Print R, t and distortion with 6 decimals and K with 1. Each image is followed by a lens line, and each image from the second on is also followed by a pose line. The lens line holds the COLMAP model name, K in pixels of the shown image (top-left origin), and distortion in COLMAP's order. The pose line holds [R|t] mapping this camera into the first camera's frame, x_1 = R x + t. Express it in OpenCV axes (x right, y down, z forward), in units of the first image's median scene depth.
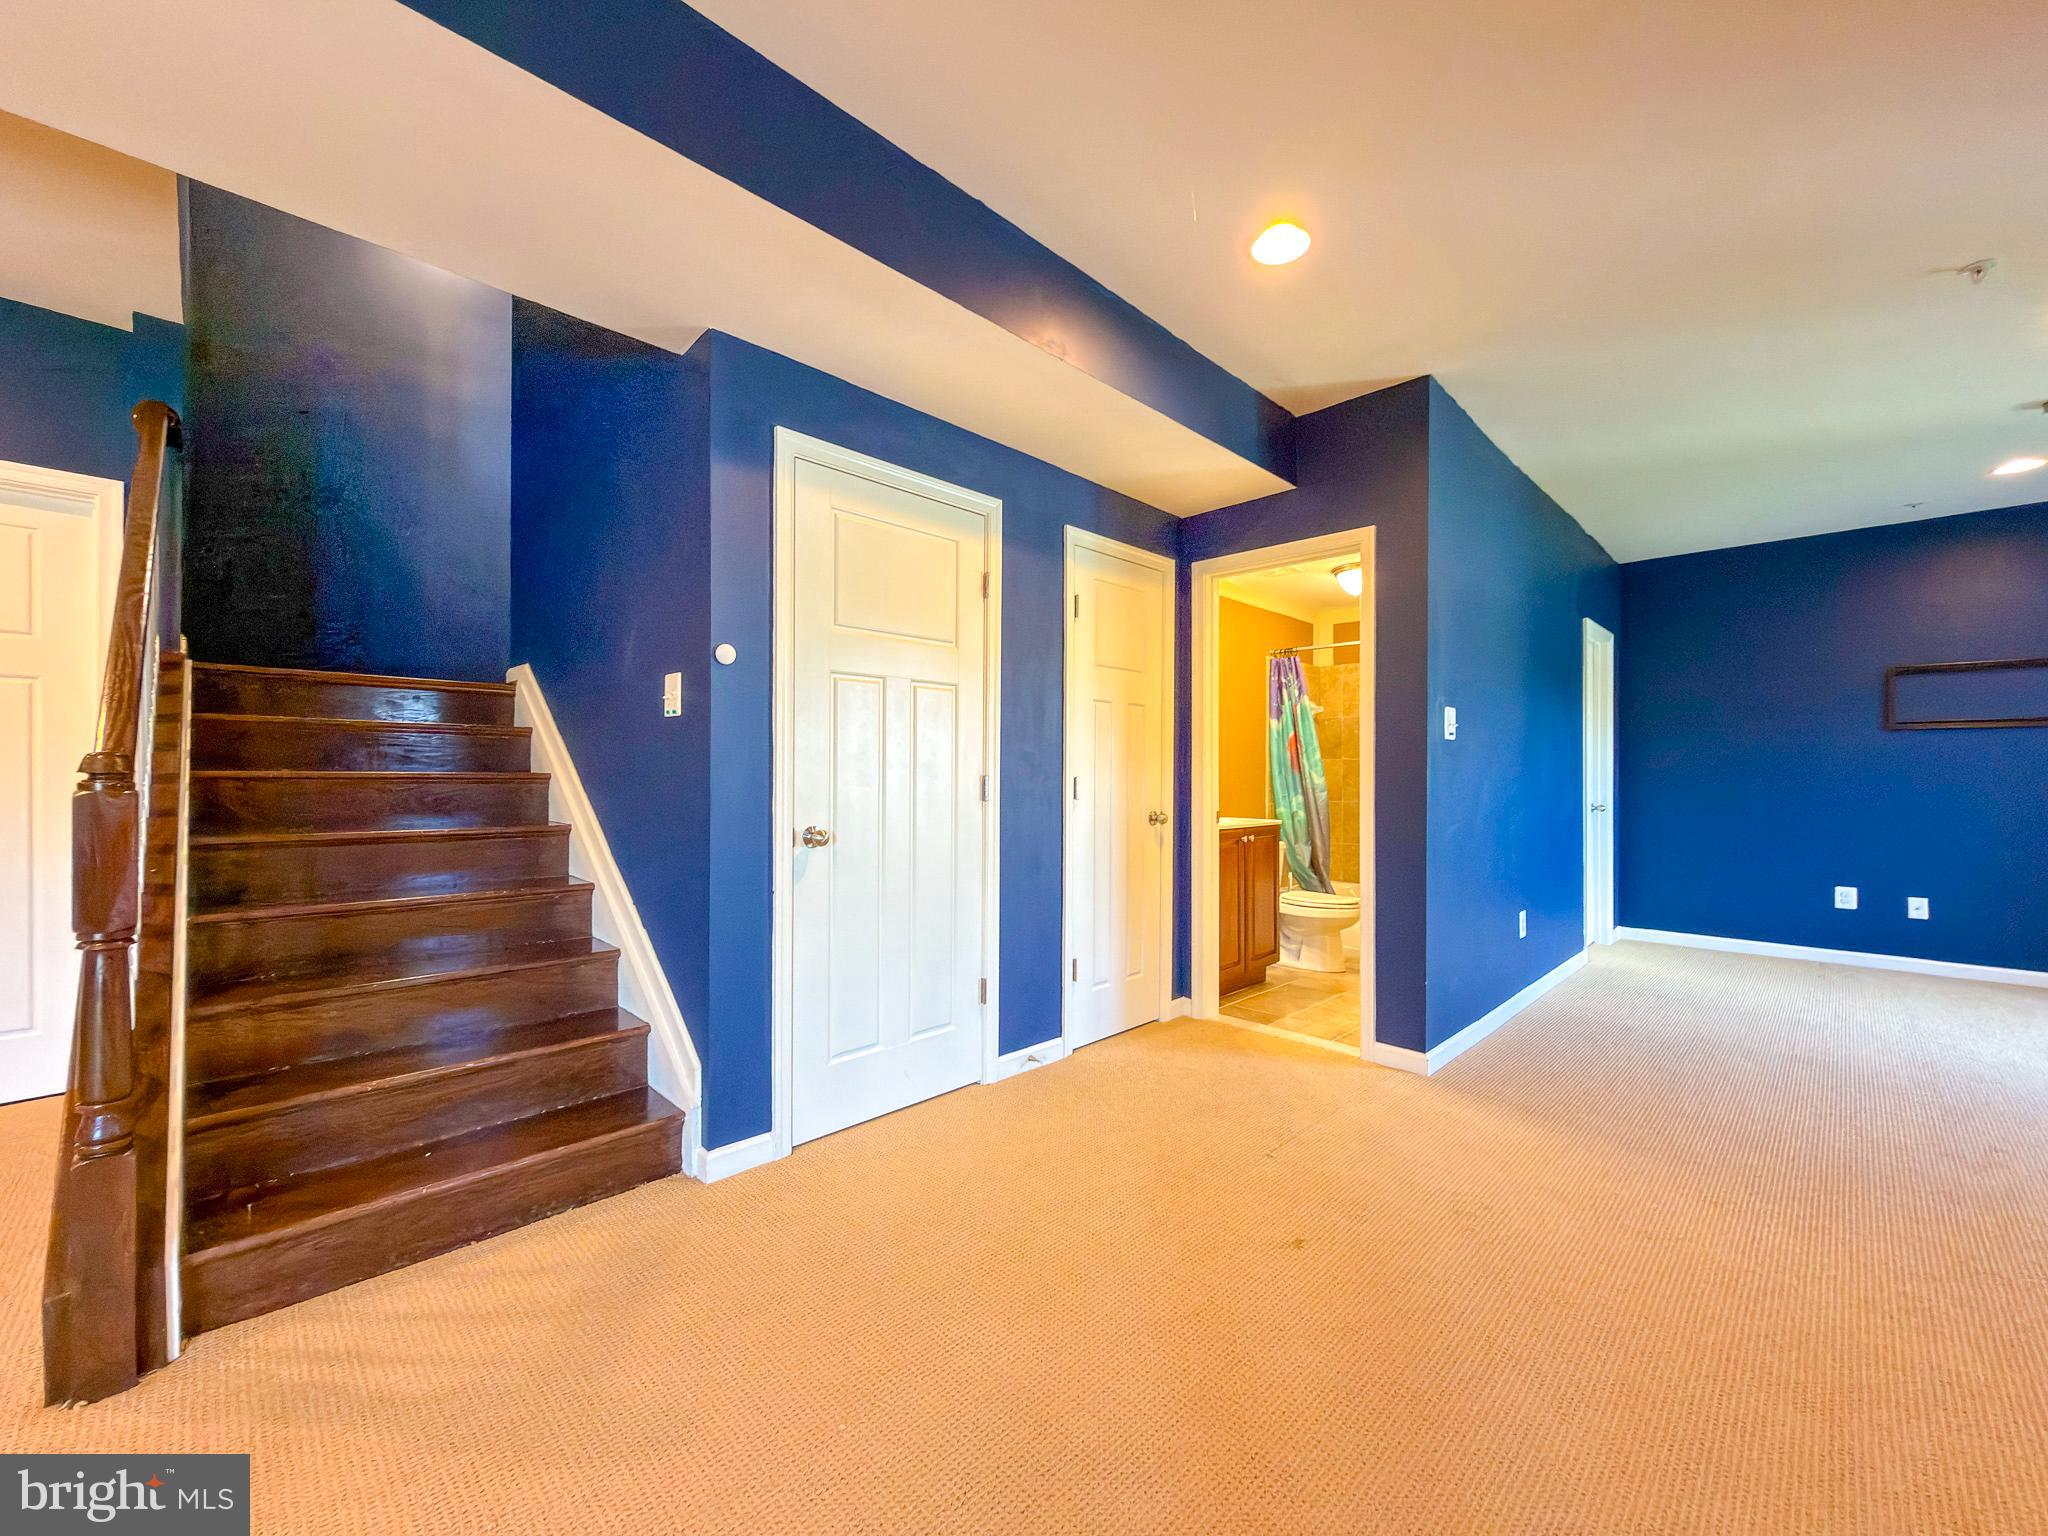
lens RADIAL K [[818.2, 0, 1010.6], [0, 818.2, 778.6], [0, 0, 1]] dist [-0.001061, 0.000354]
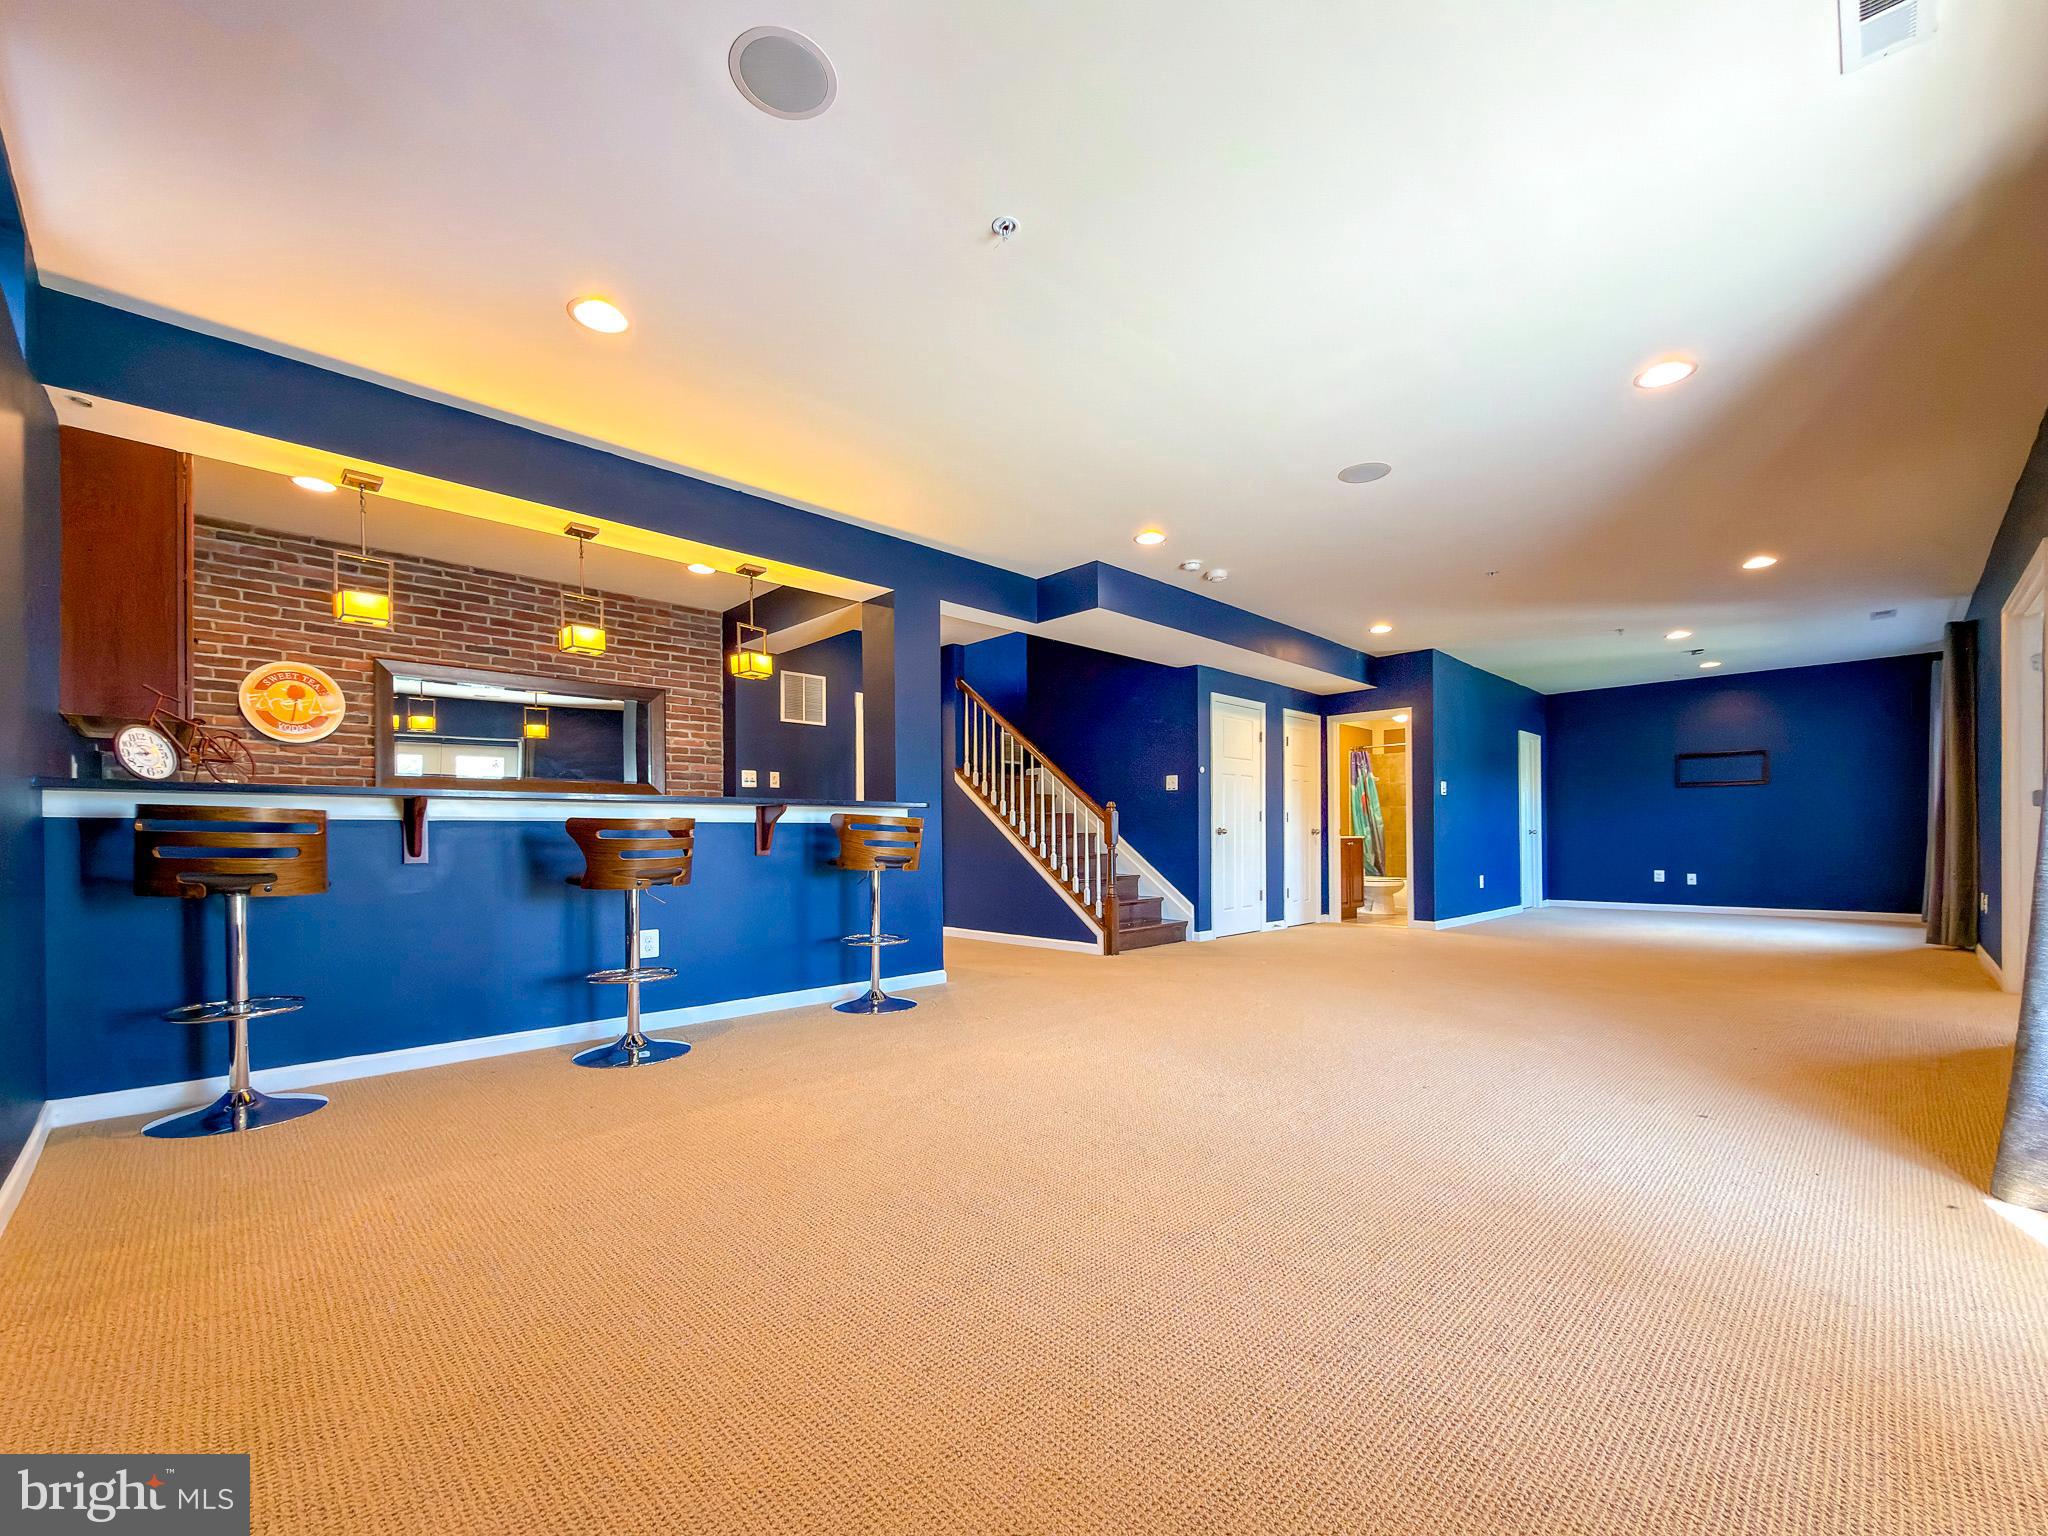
lens RADIAL K [[818.2, 0, 1018.7], [0, 818.2, 841.7], [0, 0, 1]] dist [-0.001061, 0.000354]
pose [[0.999841, -0.010687, -0.014280, -0.597055], [0.010714, 0.999941, 0.001822, 0.062426], [0.014259, -0.001975, 0.999896, -1.245152]]
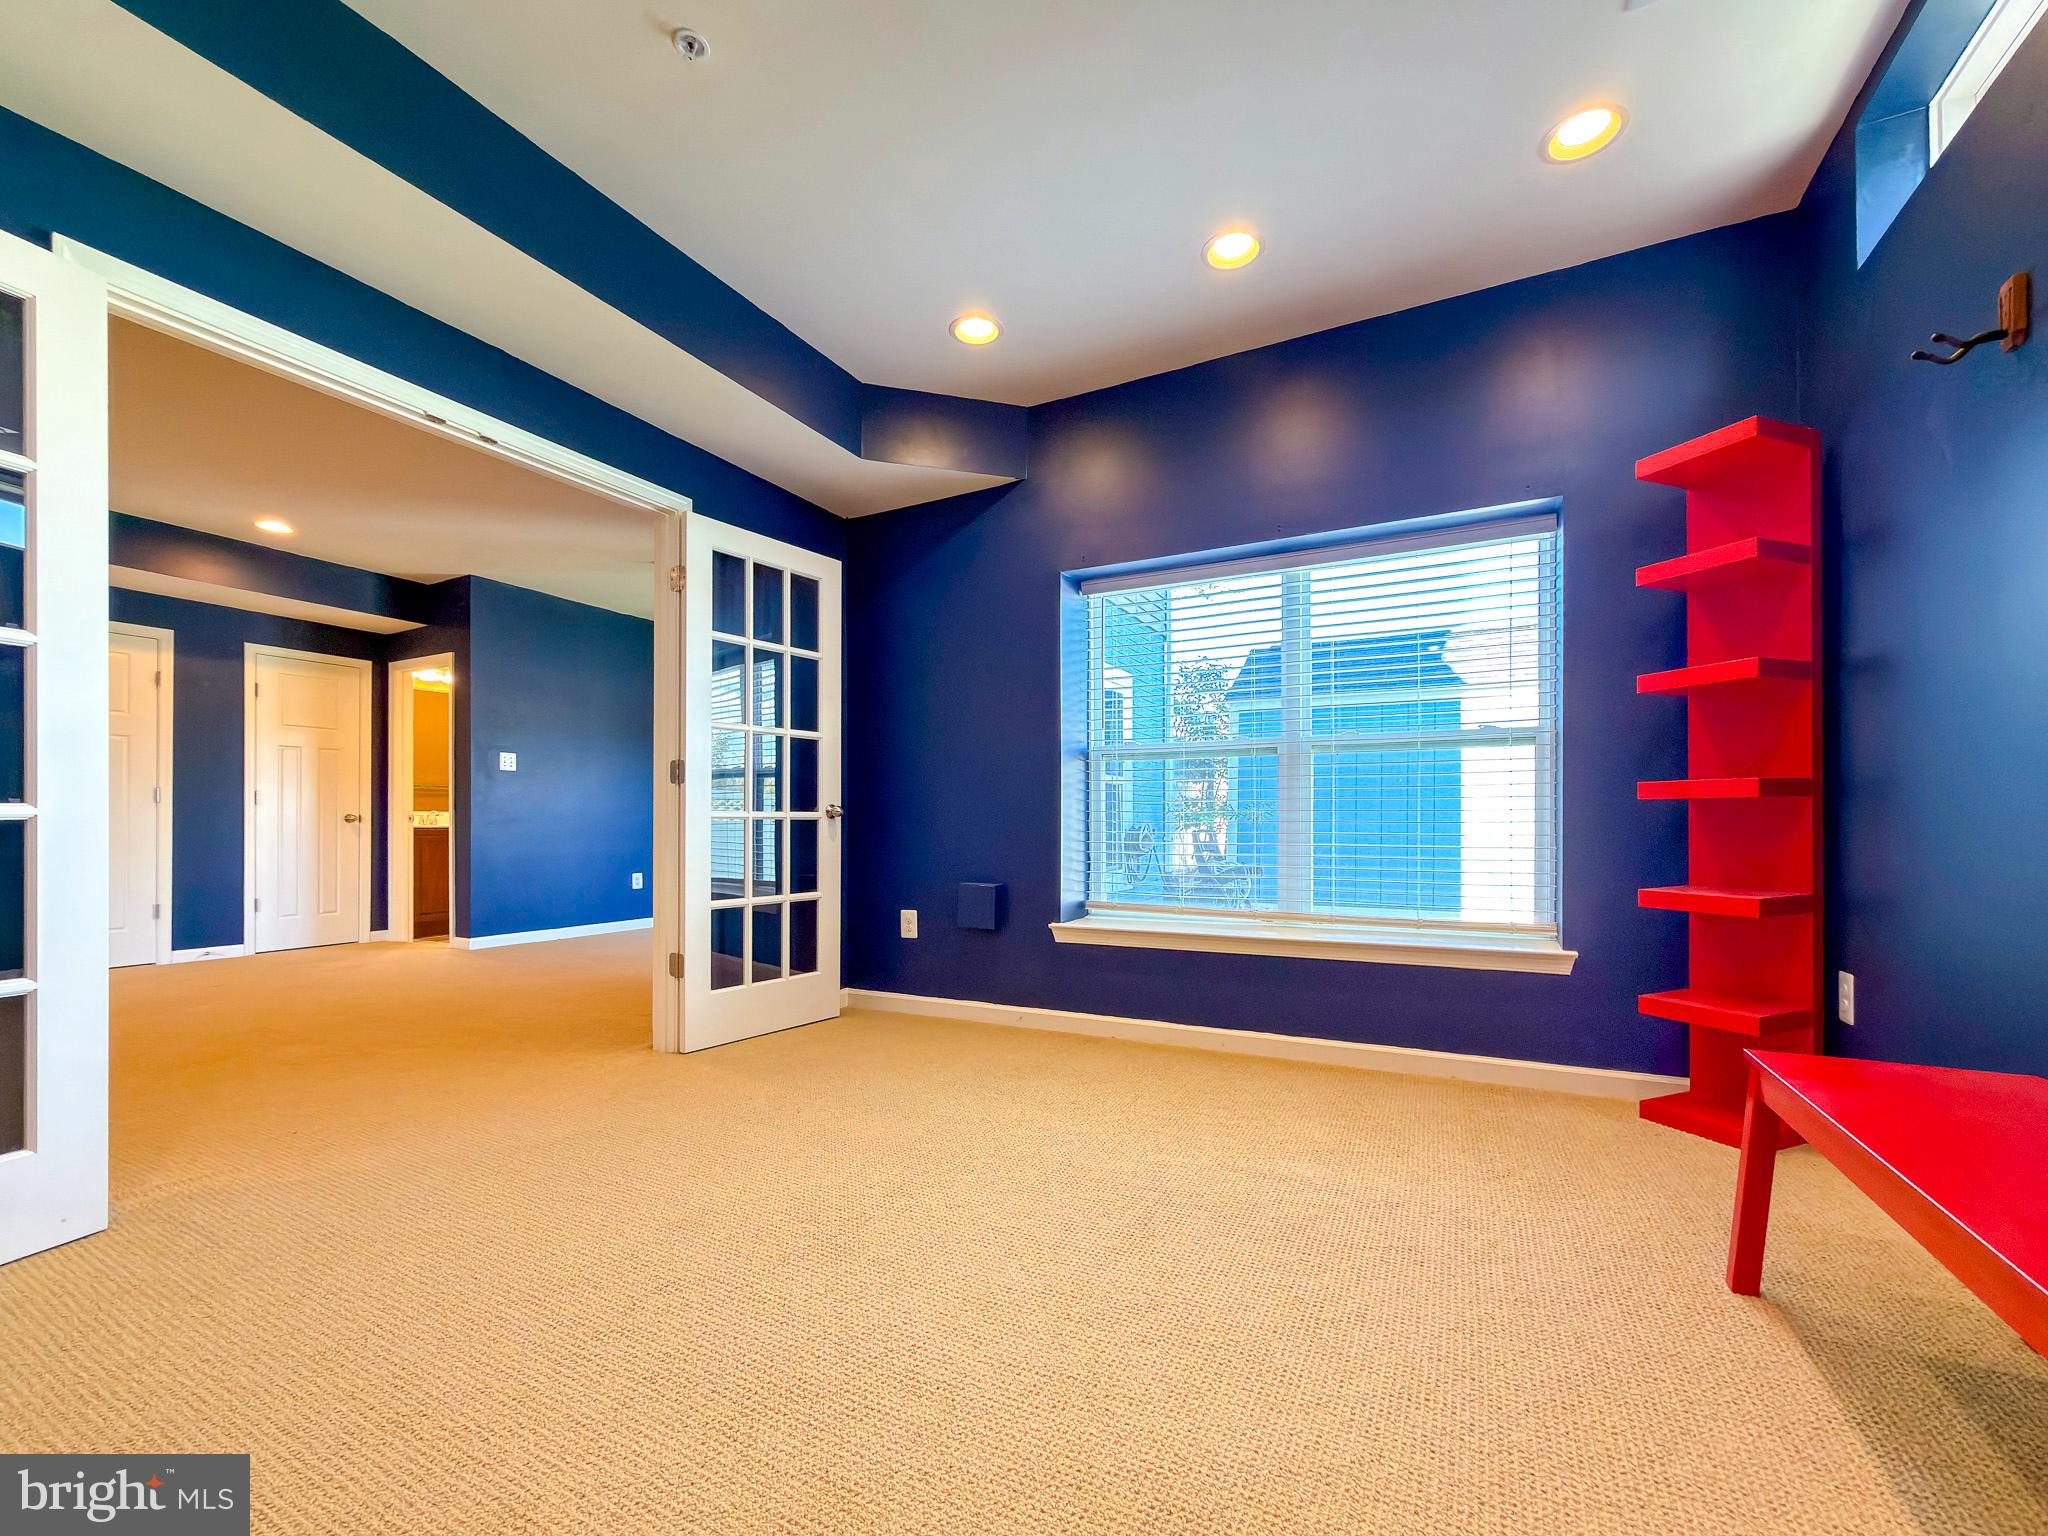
lens RADIAL K [[818.2, 0, 973.5], [0, 818.2, 822.0], [0, 0, 1]] dist [-0.001061, 0.000354]
pose [[0.954168, -0.007149, 0.299186, 0.874069], [0.010542, 0.999897, -0.009728, 0.083663], [-0.299086, 0.012437, 0.954145, -0.932594]]
